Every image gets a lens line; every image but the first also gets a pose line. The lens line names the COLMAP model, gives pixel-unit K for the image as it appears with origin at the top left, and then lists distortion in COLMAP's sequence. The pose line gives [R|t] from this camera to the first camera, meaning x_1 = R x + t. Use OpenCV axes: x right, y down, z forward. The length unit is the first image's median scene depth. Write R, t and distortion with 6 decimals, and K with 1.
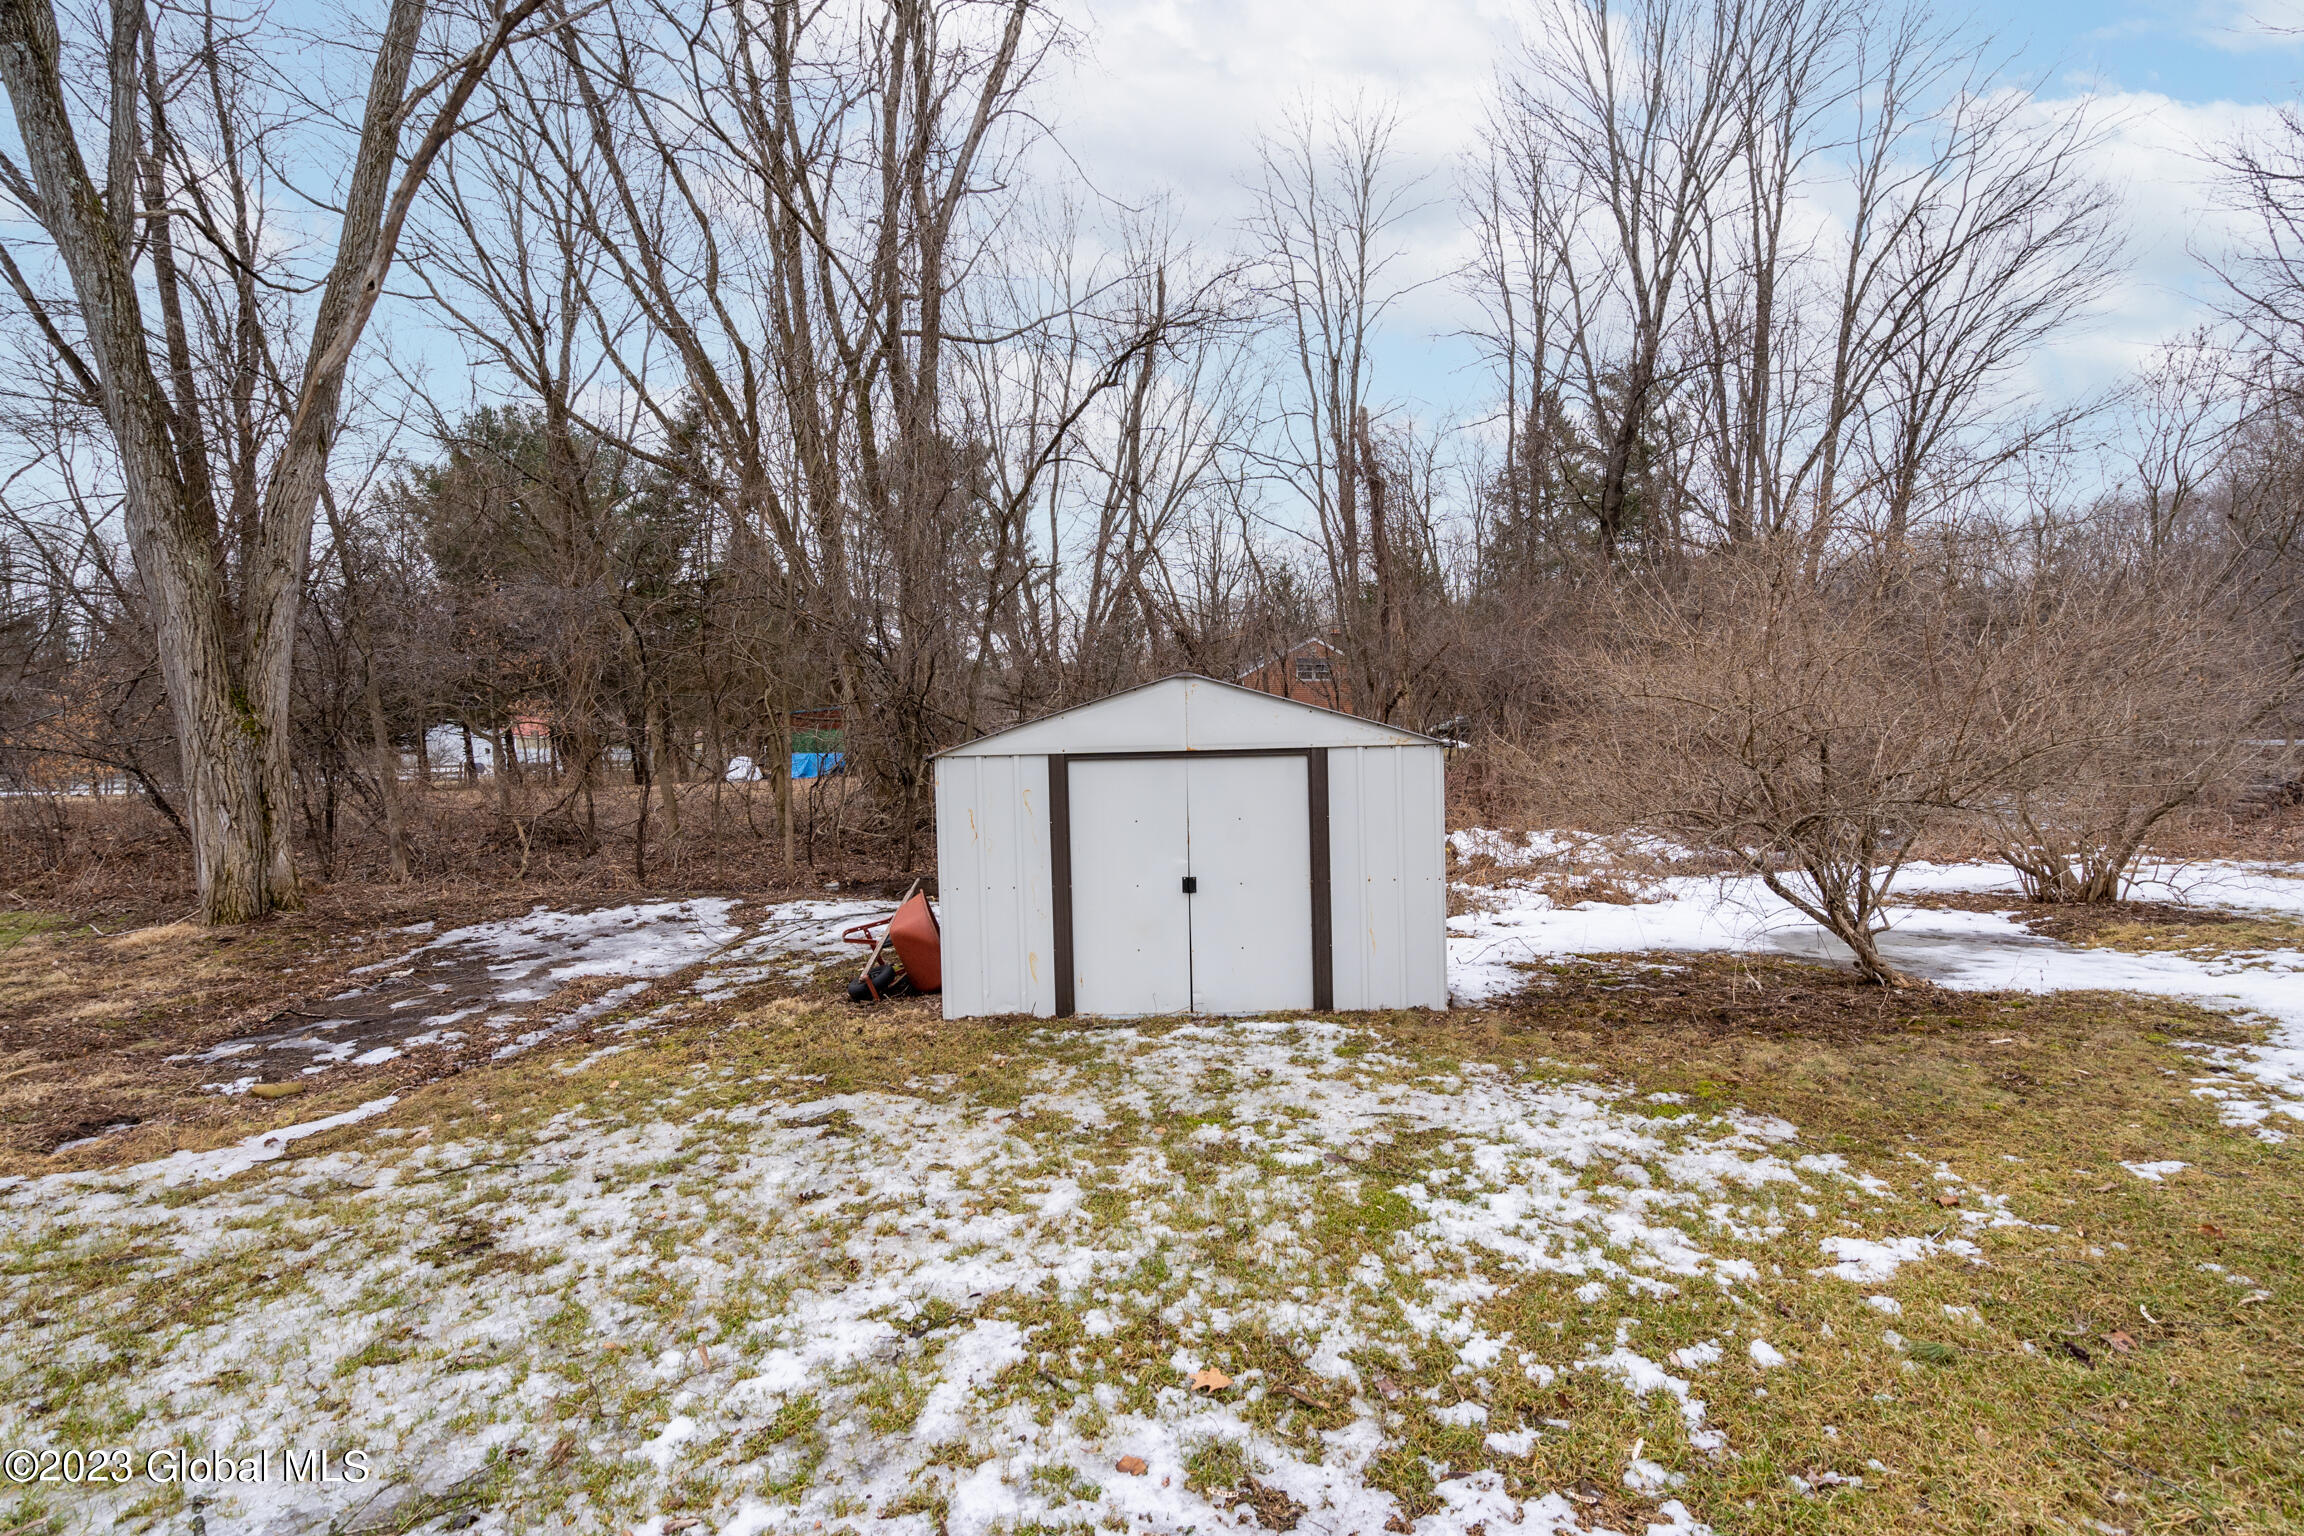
lens RADIAL K [[1064.3, 0, 1189.2], [0, 1064.3, 770.0], [0, 0, 1]] dist [-0.017248, 0.015460]
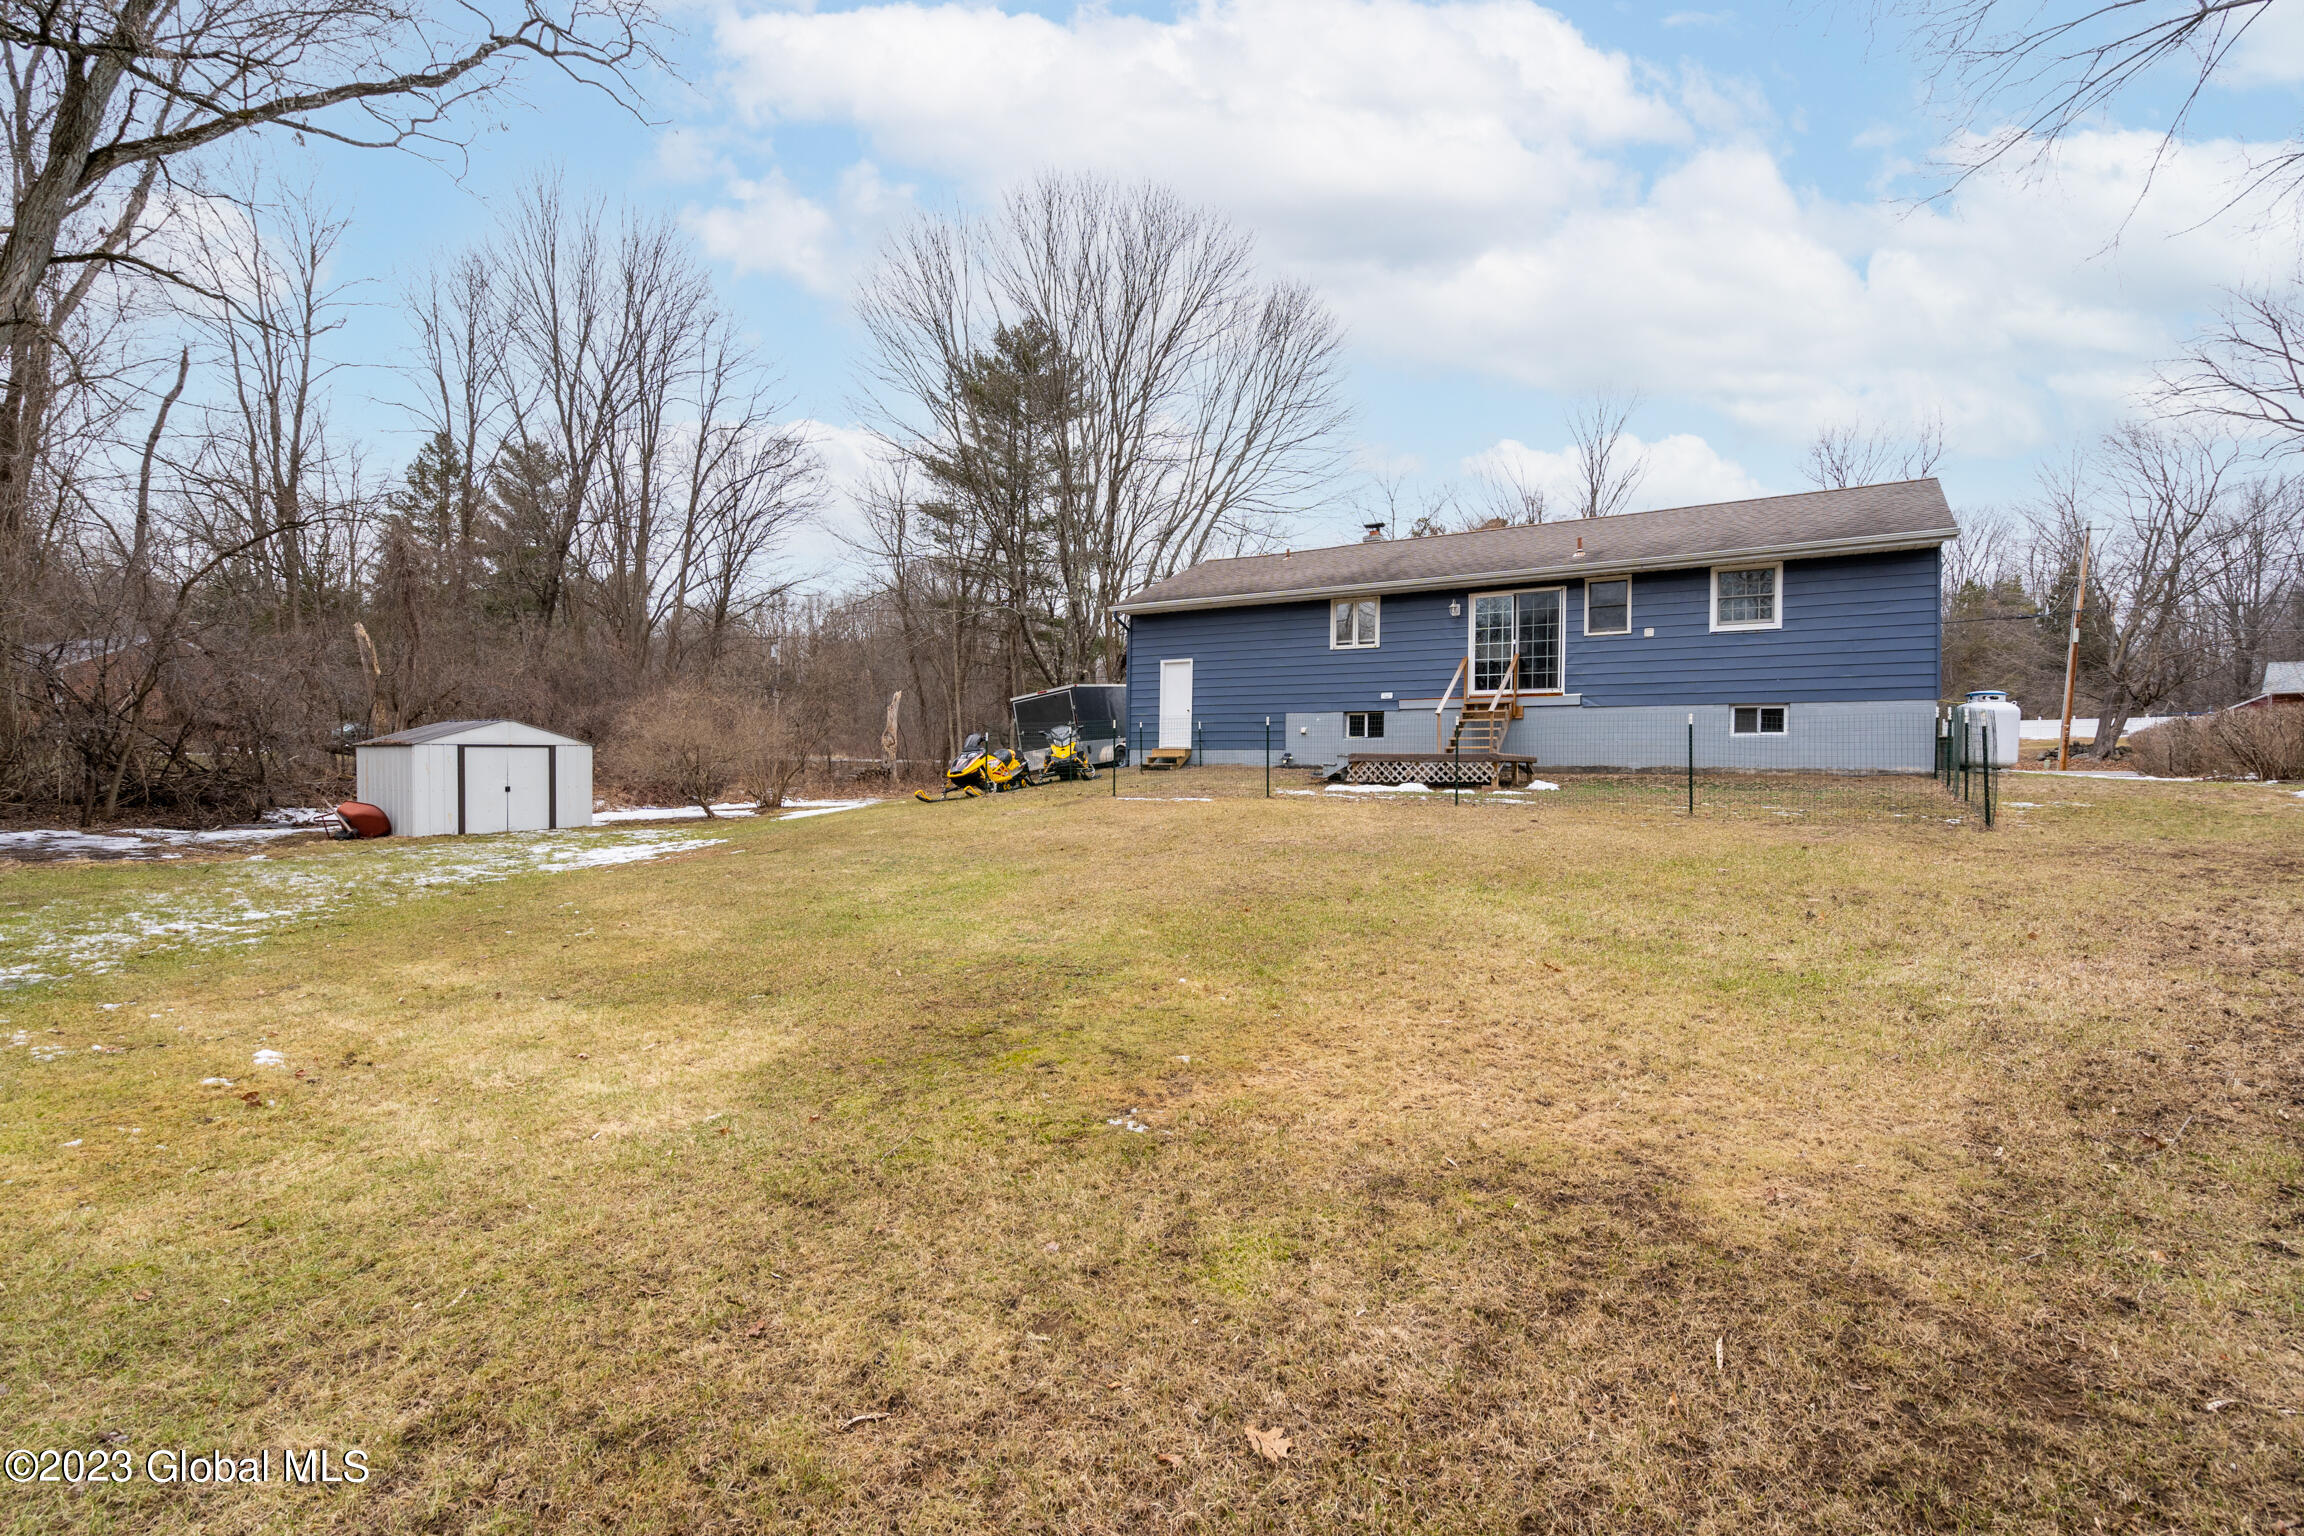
lens RADIAL K [[1046.0, 0, 1152.0], [0, 1046.0, 768.0], [0, 0, 1]] dist [0.000035, 0.000139]
pose [[0.551155, 0.027142, 0.833961, -0.358660], [-0.014028, 0.999631, -0.023263, 0.022030], [-0.834285, 0.001122, 0.551332, -0.530304]]
